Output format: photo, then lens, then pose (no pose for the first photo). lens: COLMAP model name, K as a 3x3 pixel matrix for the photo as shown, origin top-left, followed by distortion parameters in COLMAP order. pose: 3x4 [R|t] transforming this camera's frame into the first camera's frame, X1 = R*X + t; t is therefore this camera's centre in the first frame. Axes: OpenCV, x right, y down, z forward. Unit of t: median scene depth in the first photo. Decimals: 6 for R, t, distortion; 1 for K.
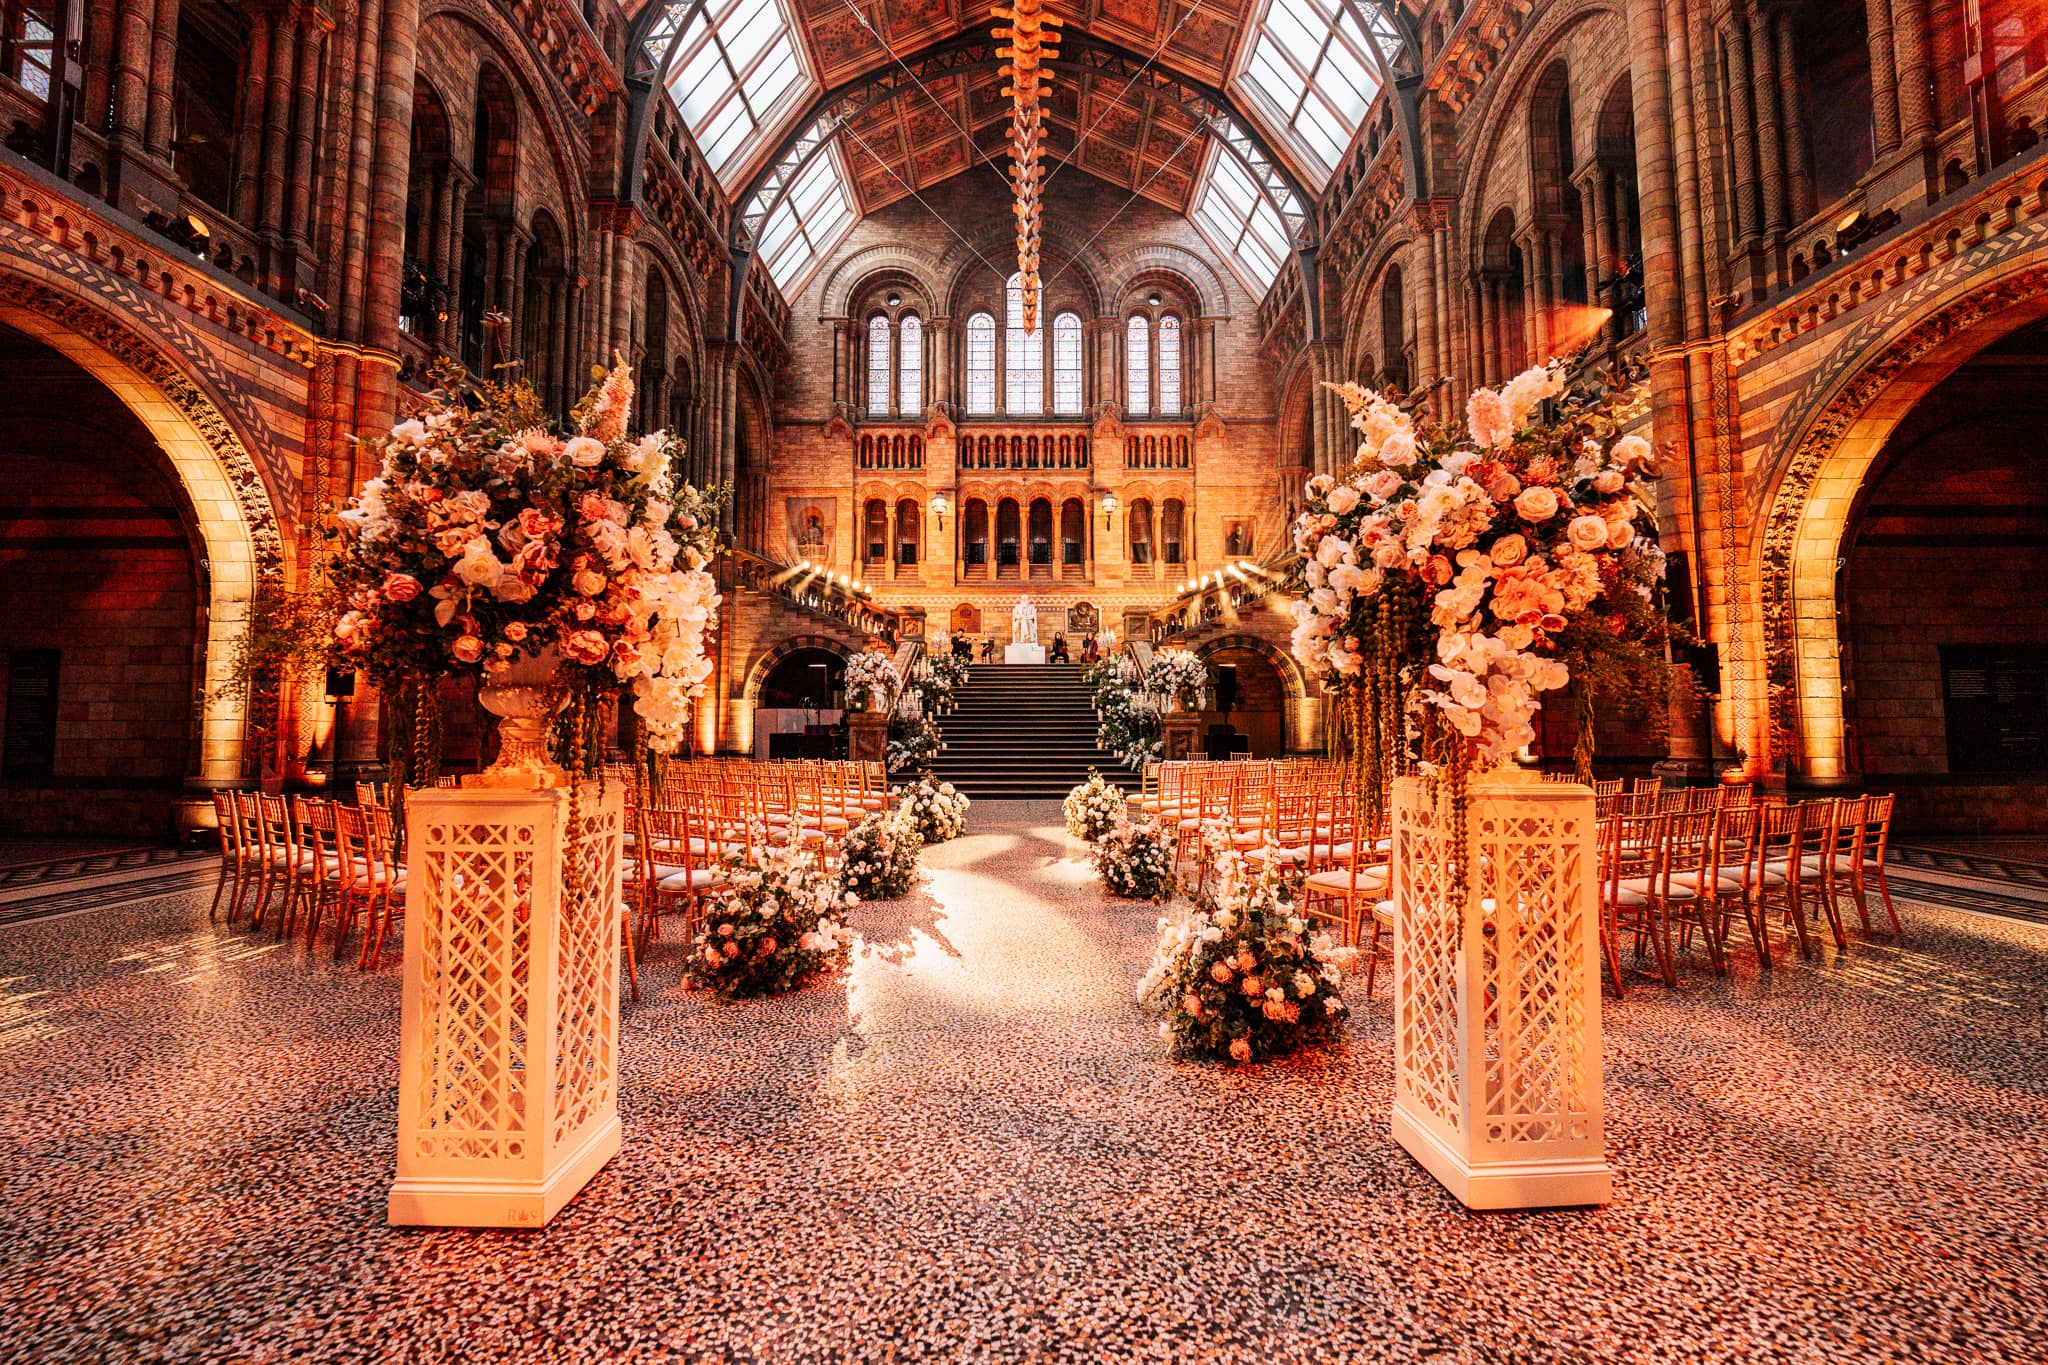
lens RADIAL K [[829.6, 0, 1024.7], [0, 829.6, 674.1], [0, 0, 1]] dist [-0.004419, -0.003961]
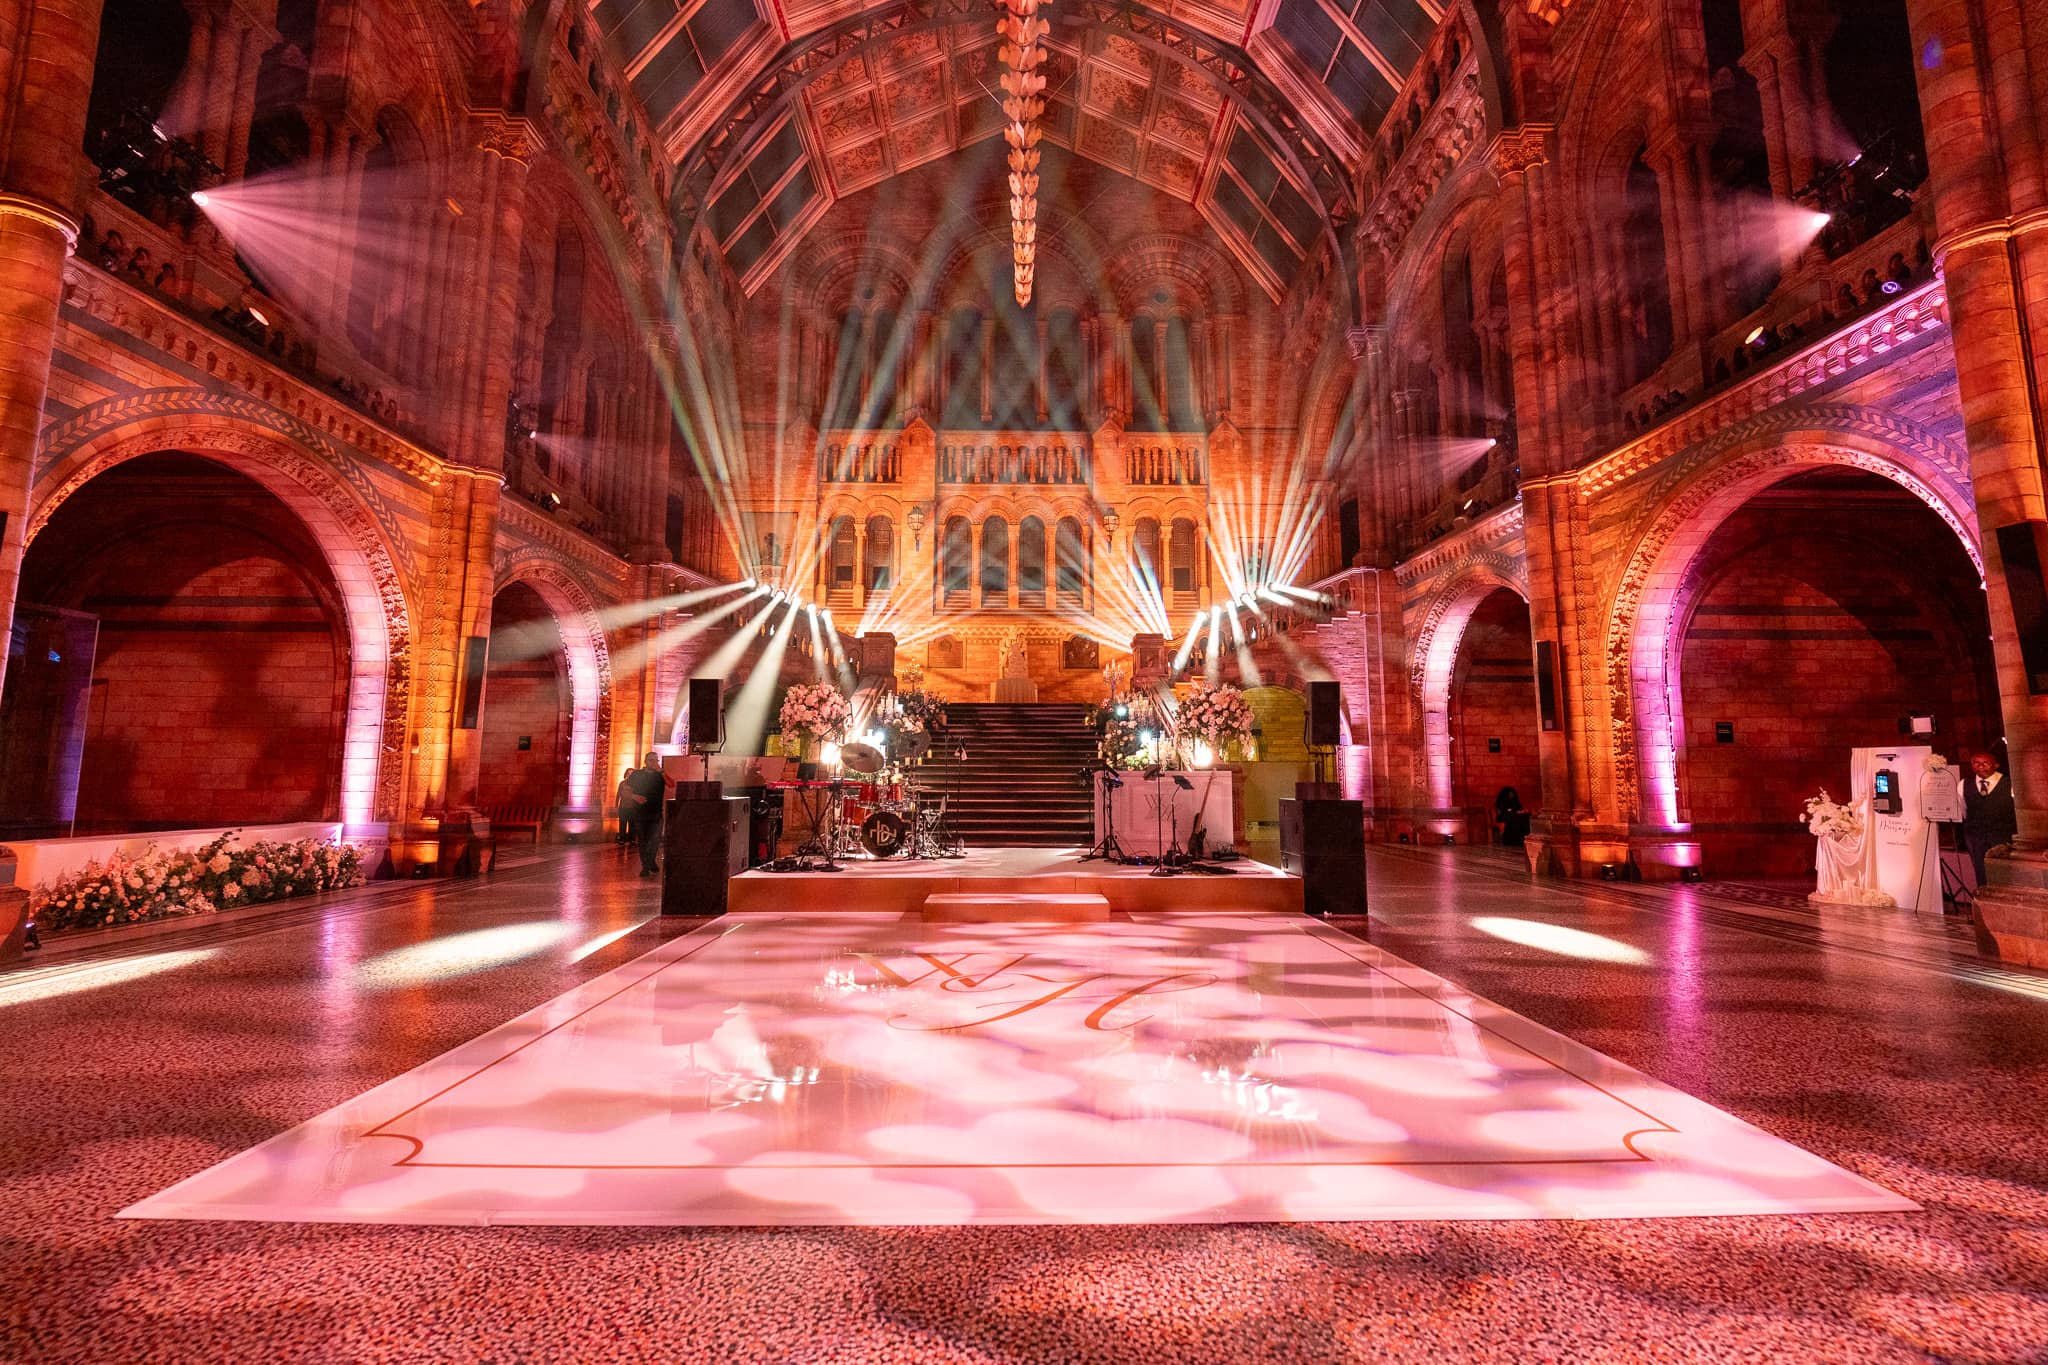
lens RADIAL K [[834.1, 0, 1023.4], [0, 834.1, 678.9], [0, 0, 1]] dist [-0.002383, -0.004710]
pose [[0.999840, 0.005904, 0.016899, -0.005959], [-0.005053, 0.998736, -0.050007, 0.005901], [-0.017173, 0.049914, 0.998606, 0.191799]]
